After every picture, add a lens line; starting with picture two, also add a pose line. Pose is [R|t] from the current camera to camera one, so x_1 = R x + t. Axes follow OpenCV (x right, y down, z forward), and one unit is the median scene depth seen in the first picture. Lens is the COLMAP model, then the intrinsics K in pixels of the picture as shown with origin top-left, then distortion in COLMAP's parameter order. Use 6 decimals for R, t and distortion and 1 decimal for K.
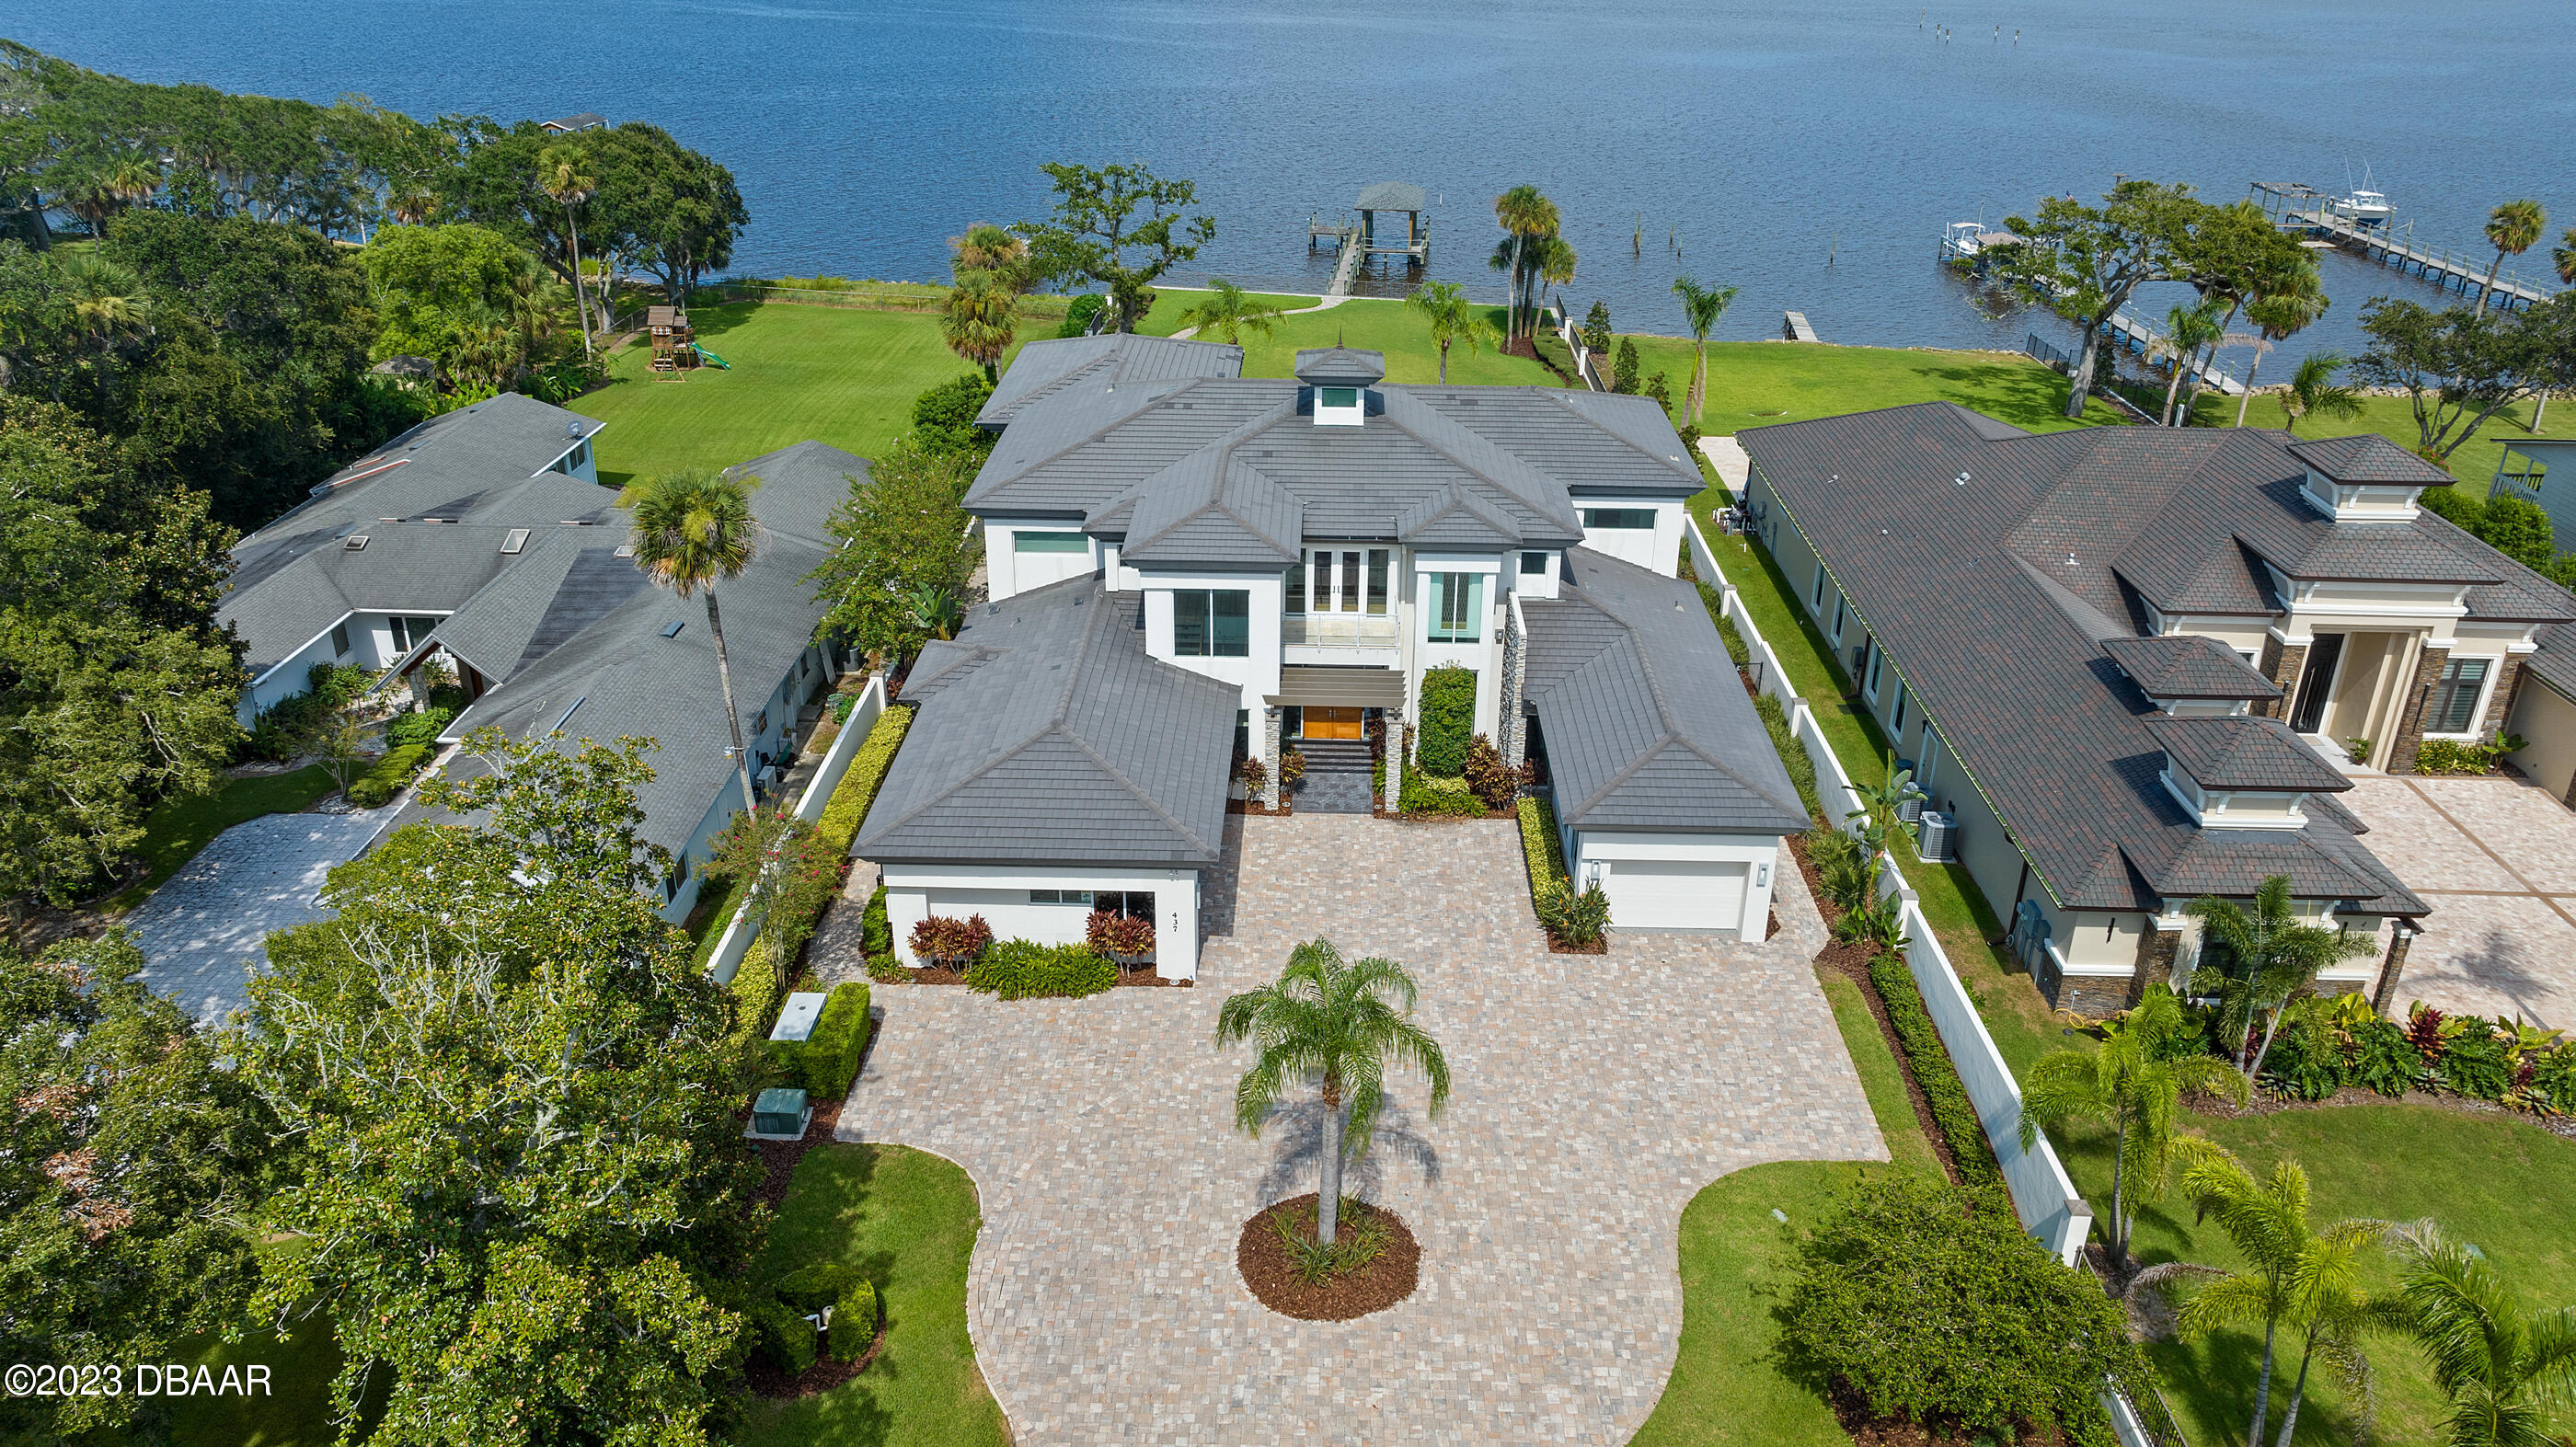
lens RADIAL K [[1830.6, 0, 1288.0], [0, 1830.6, 723.5], [0, 0, 1]] dist [-0.037487, 0.052949]
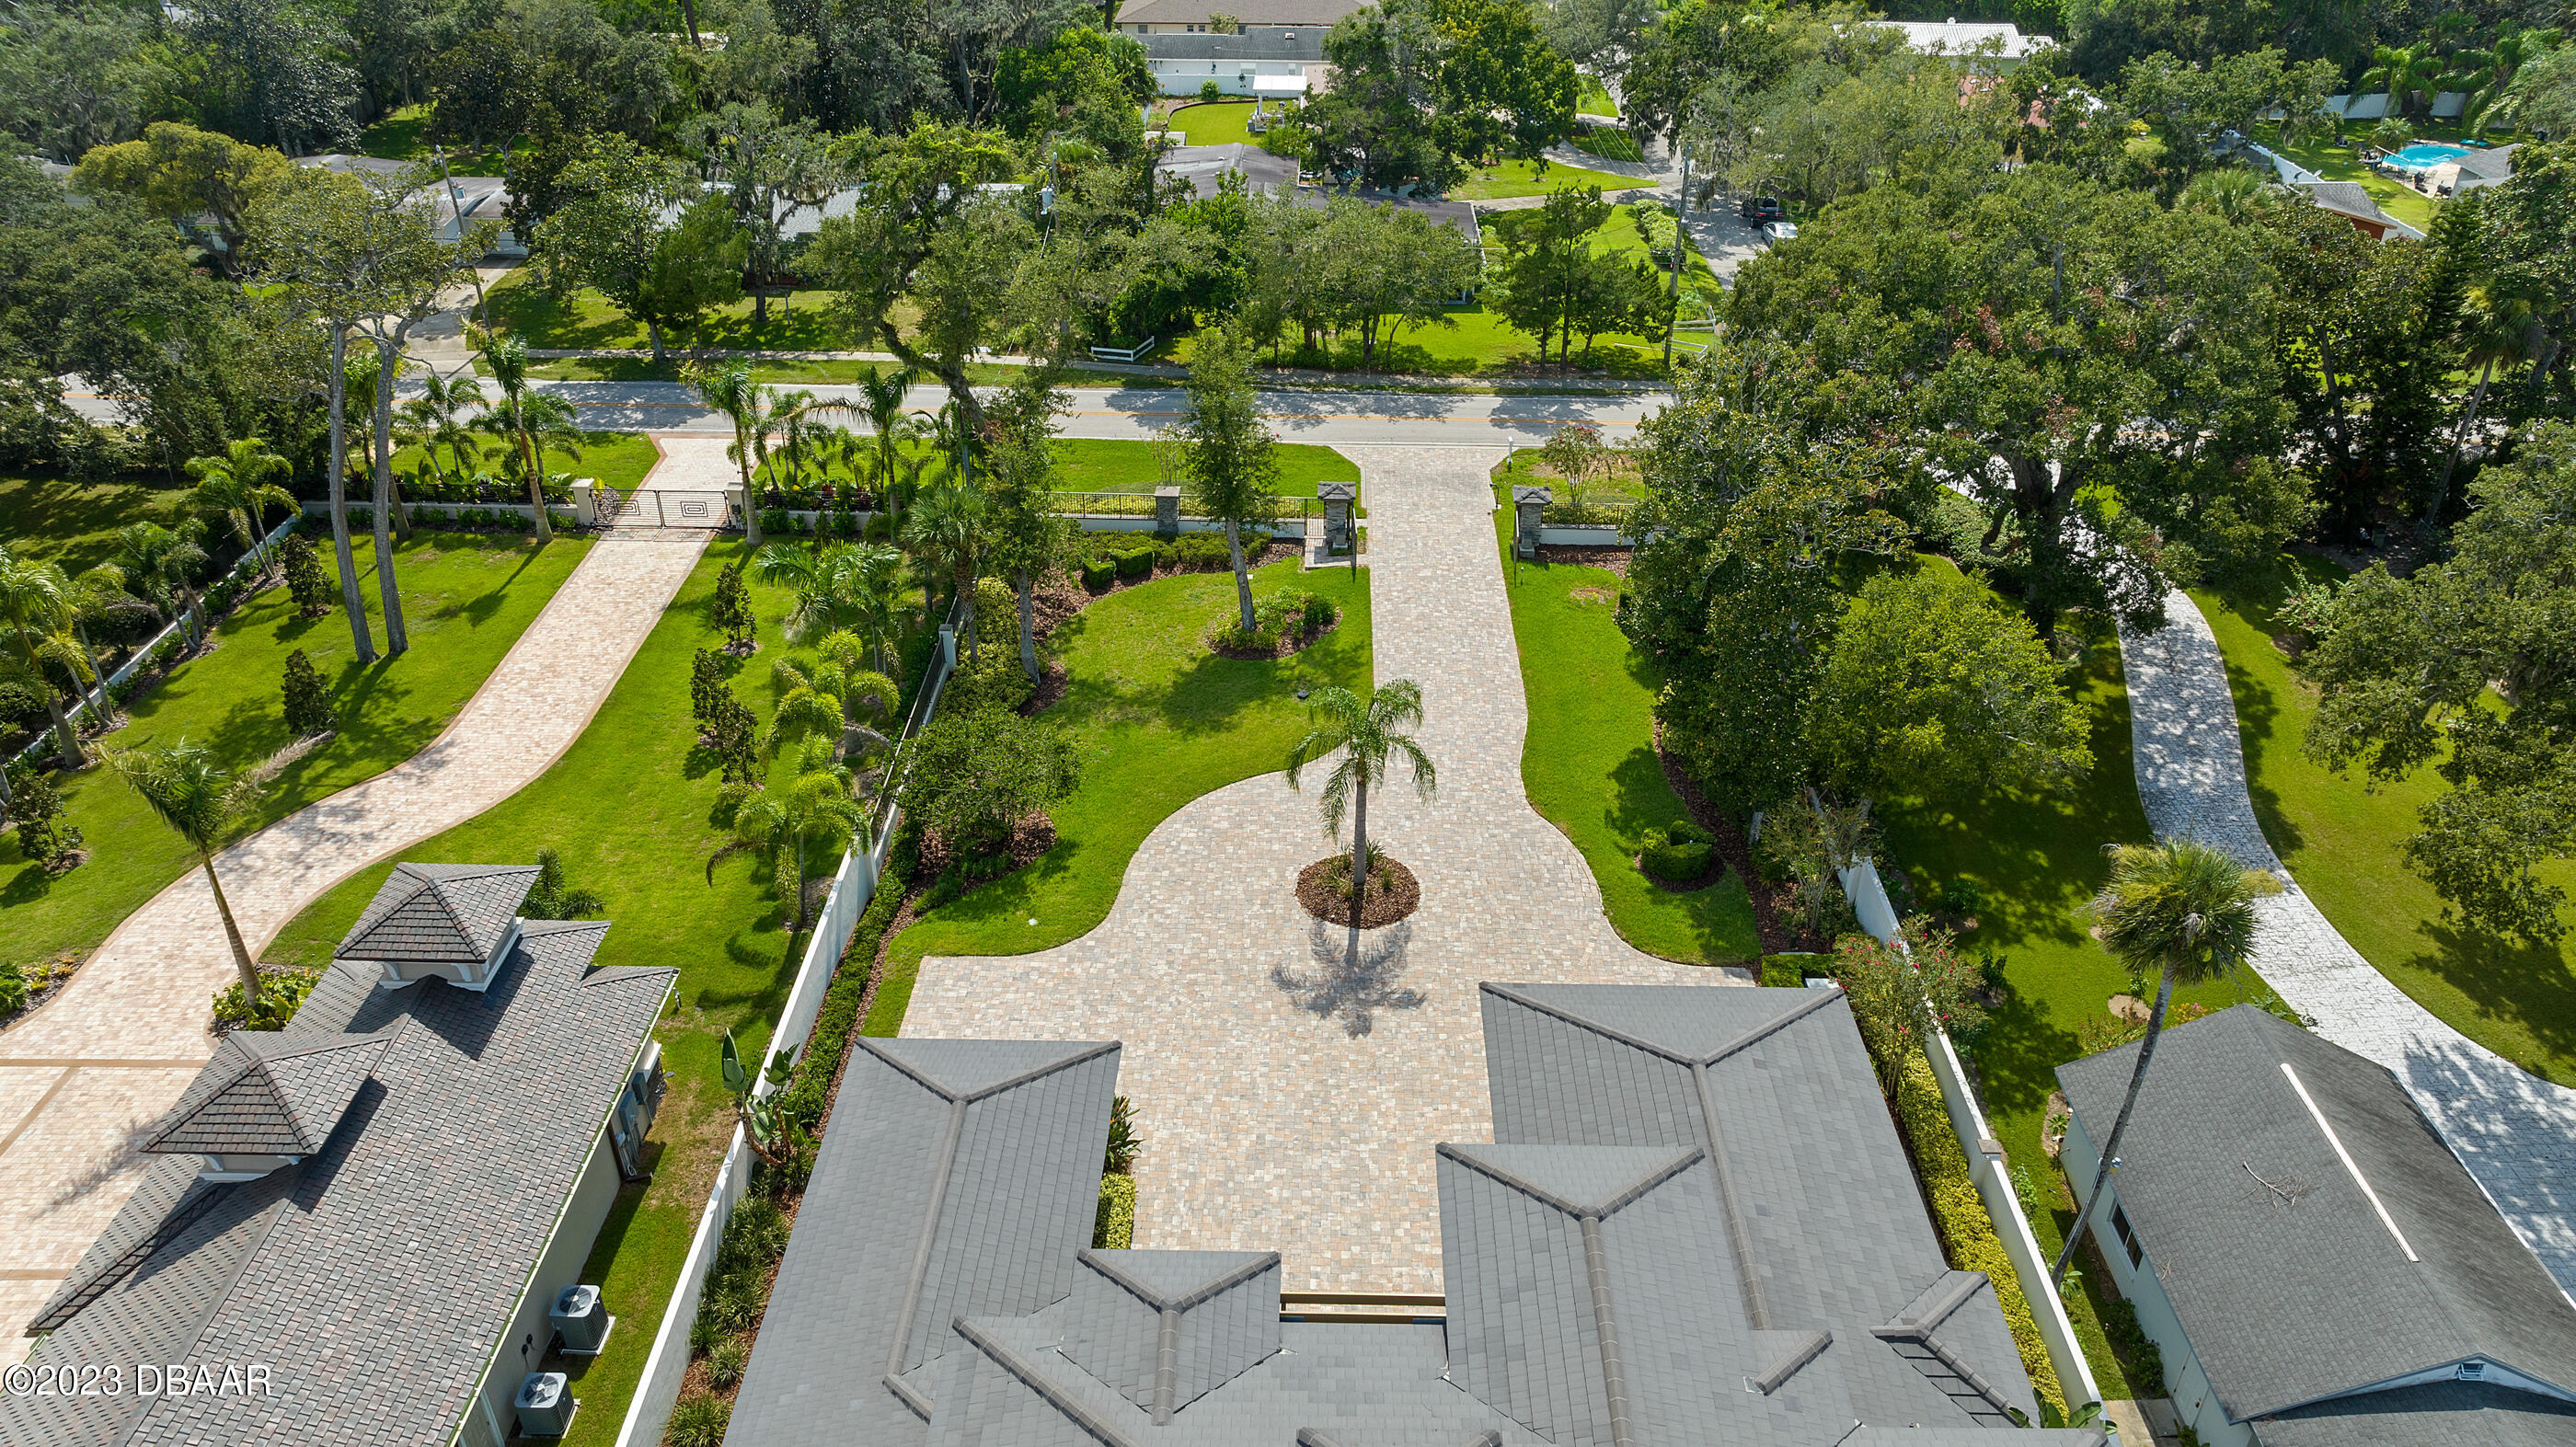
lens RADIAL K [[1809.3, 0, 1292.8], [0, 1809.3, 721.0], [0, 0, 1]] dist [-0.019843, -0.001719]
pose [[-0.999902, -0.008528, -0.011067, 0.063543], [-0.013932, 0.548586, 0.835978, -0.690739], [-0.001058, 0.836050, -0.548652, 1.165940]]
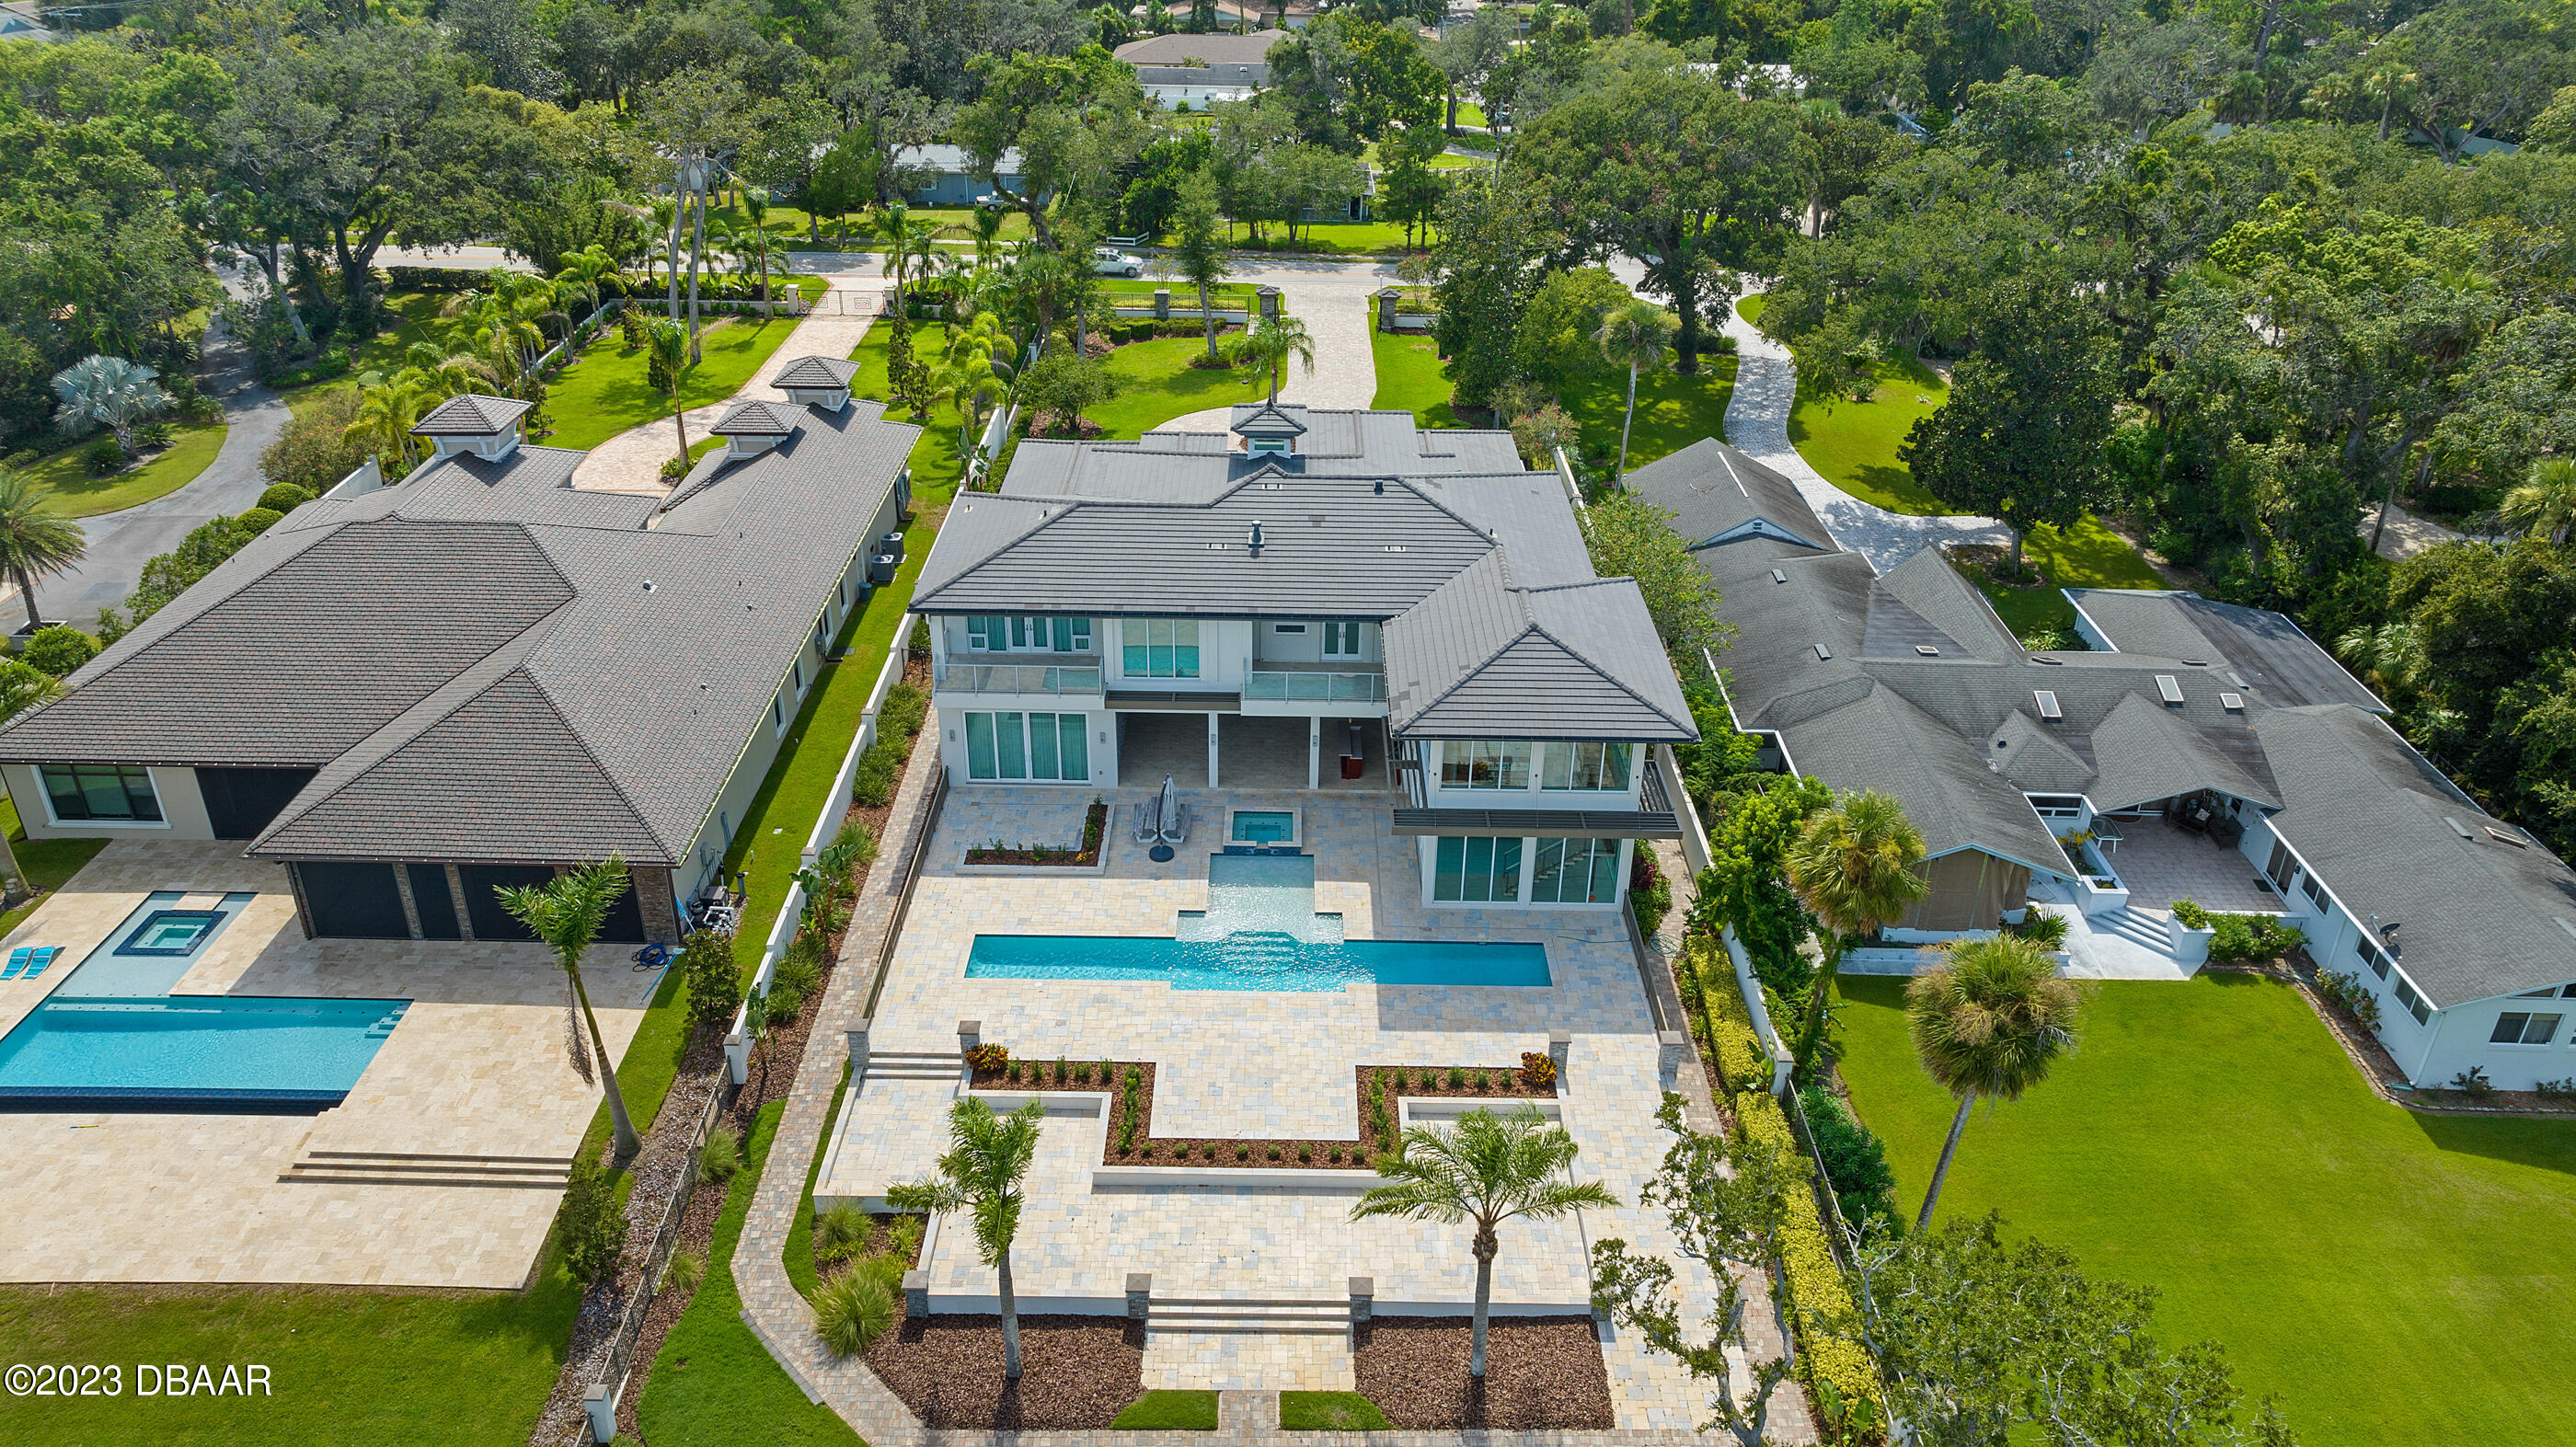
lens RADIAL K [[1809.3, 0, 1292.8], [0, 1809.3, 721.0], [0, 0, 1]] dist [-0.019843, -0.001719]
pose [[-0.999395, -0.010246, -0.033245, 0.054125], [-0.032776, 0.597612, 0.801115, -1.094654], [0.011659, 0.801720, -0.597586, 2.010334]]
